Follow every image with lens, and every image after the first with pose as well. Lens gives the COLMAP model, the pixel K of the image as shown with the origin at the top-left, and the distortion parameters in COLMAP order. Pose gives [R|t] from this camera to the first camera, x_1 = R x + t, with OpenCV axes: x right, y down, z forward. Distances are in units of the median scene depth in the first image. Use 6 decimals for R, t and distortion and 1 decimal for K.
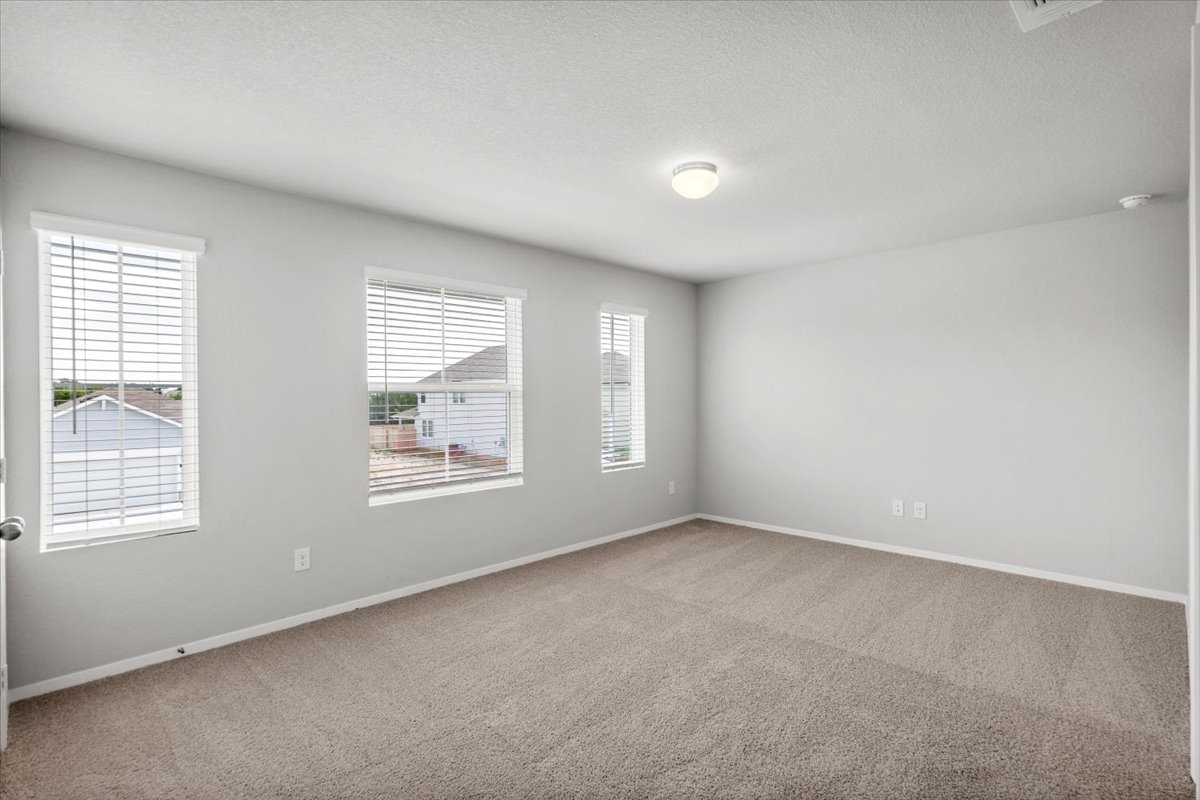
lens RADIAL K [[569.2, 0, 604.0], [0, 569.2, 399.5], [0, 0, 1]] dist [0.003267, 0.000336]
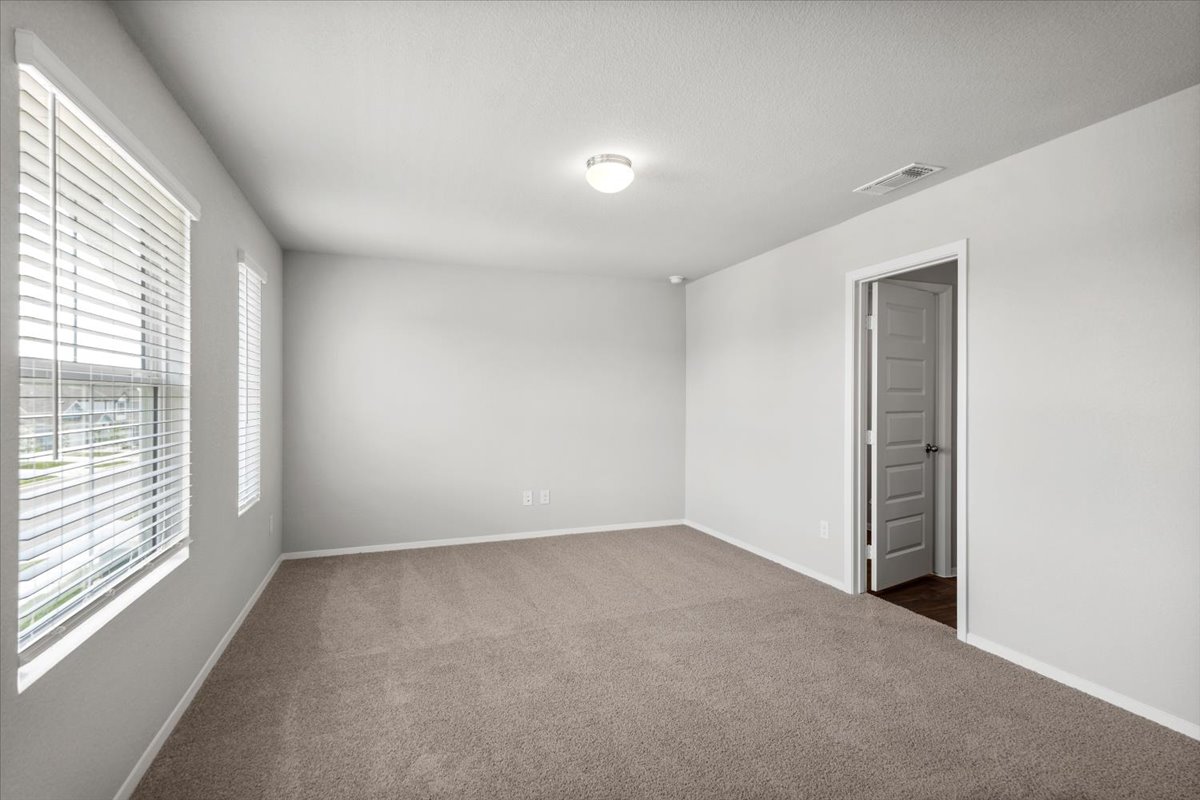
lens RADIAL K [[569.2, 0, 603.1], [0, 569.2, 399.5], [0, 0, 1]] dist [0.003267, 0.000336]
pose [[0.407475, 0.008254, 0.913179, -0.483119], [-0.000066, 0.999959, -0.009009, 0.002729], [-0.913216, 0.003611, 0.407459, 0.412352]]
